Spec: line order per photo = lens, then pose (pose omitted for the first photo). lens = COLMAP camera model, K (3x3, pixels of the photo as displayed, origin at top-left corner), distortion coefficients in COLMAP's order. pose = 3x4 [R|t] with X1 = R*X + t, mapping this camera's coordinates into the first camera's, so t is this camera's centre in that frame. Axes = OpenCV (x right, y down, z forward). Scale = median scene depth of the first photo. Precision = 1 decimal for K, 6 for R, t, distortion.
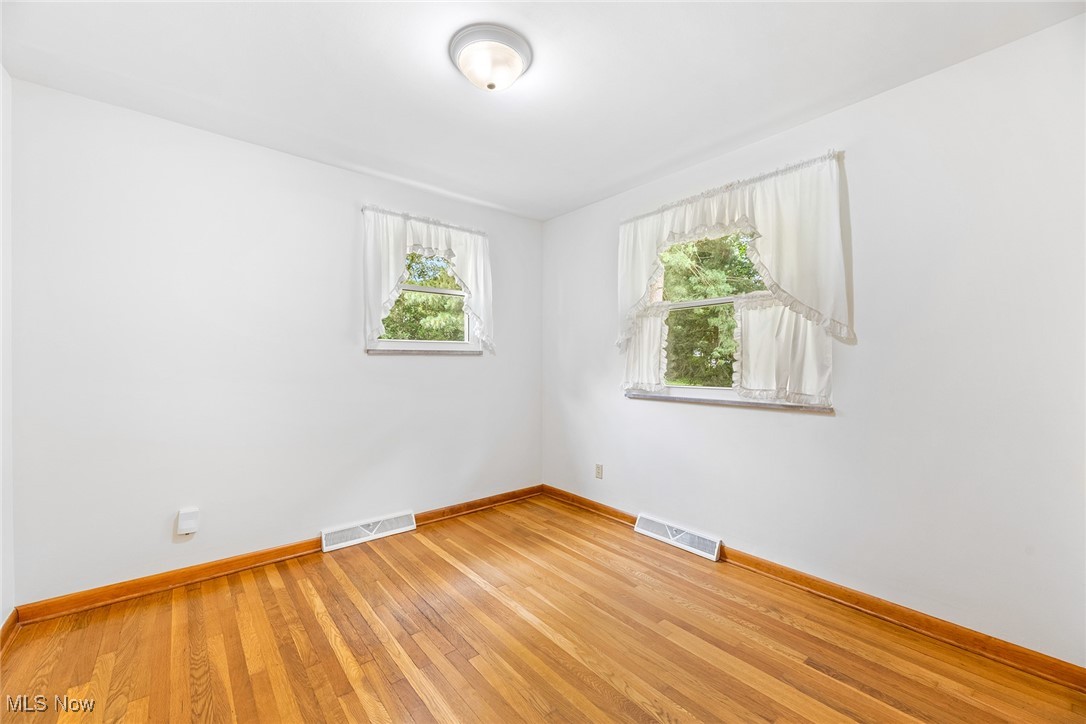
lens RADIAL K [[436.6, 0, 541.9], [0, 436.6, 357.1], [0, 0, 1]] dist [0.000911, -0.000797]
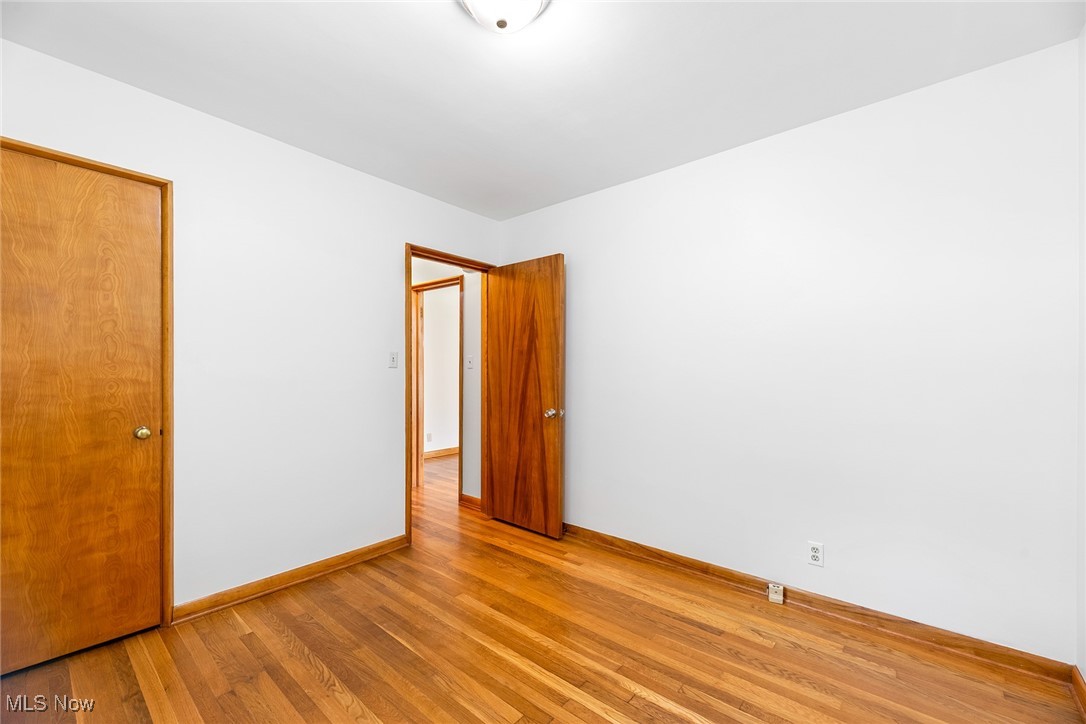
lens RADIAL K [[436.6, 0, 538.1], [0, 436.6, 372.5], [0, 0, 1]] dist [0.000911, -0.000797]
pose [[-0.987077, -0.002893, -0.160219, -0.038522], [-0.001329, 0.999950, -0.009866, 0.015210], [0.160239, -0.009526, -0.987032, 1.267298]]
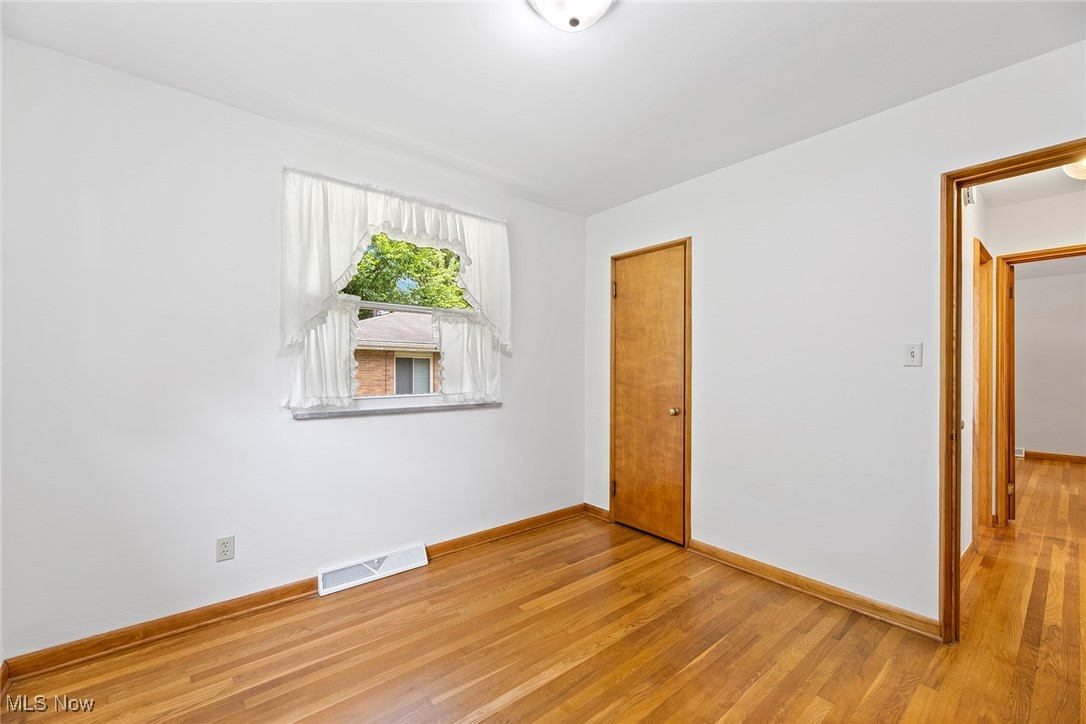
lens RADIAL K [[436.6, 0, 543.9], [0, 436.6, 367.9], [0, 0, 1]] dist [0.000911, -0.000797]
pose [[-0.005366, 0.003013, 0.999981, -0.639737], [-0.013512, 0.999904, -0.003085, 0.006701], [-0.999894, -0.013528, -0.005325, 0.749722]]
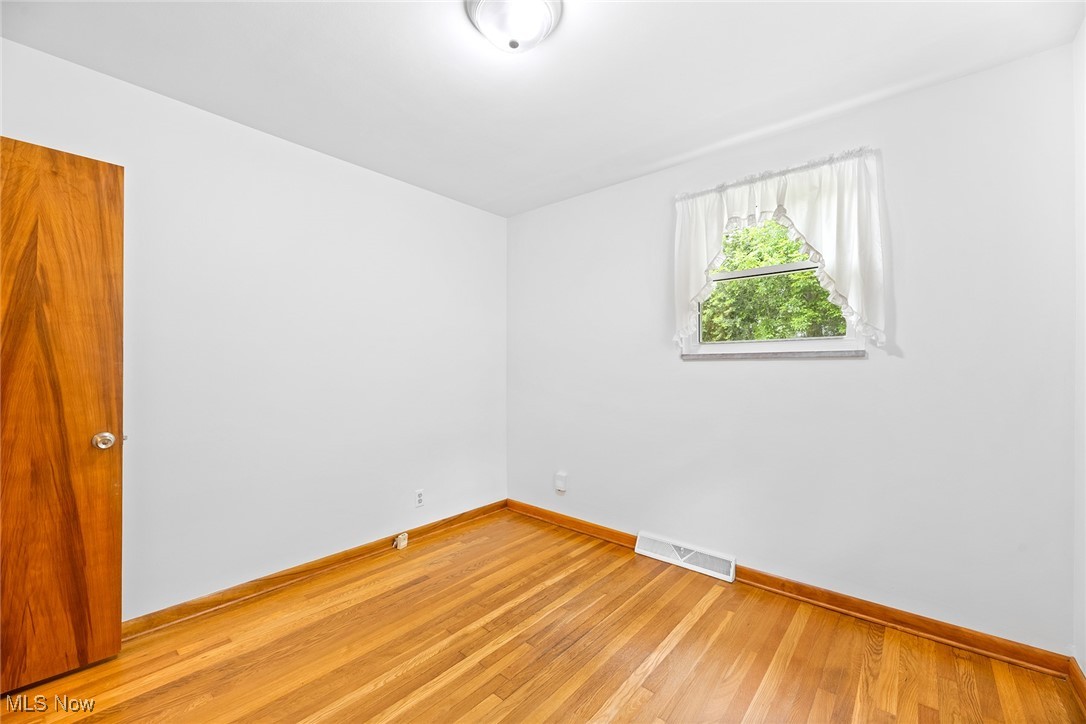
lens RADIAL K [[436.6, 0, 544.1], [0, 436.6, 361.4], [0, 0, 1]] dist [0.000911, -0.000797]
pose [[0.162575, -0.012686, -0.986615, 0.517140], [0.008667, 0.999897, -0.011428, 0.005471], [0.986658, -0.006693, 0.162669, 0.653162]]
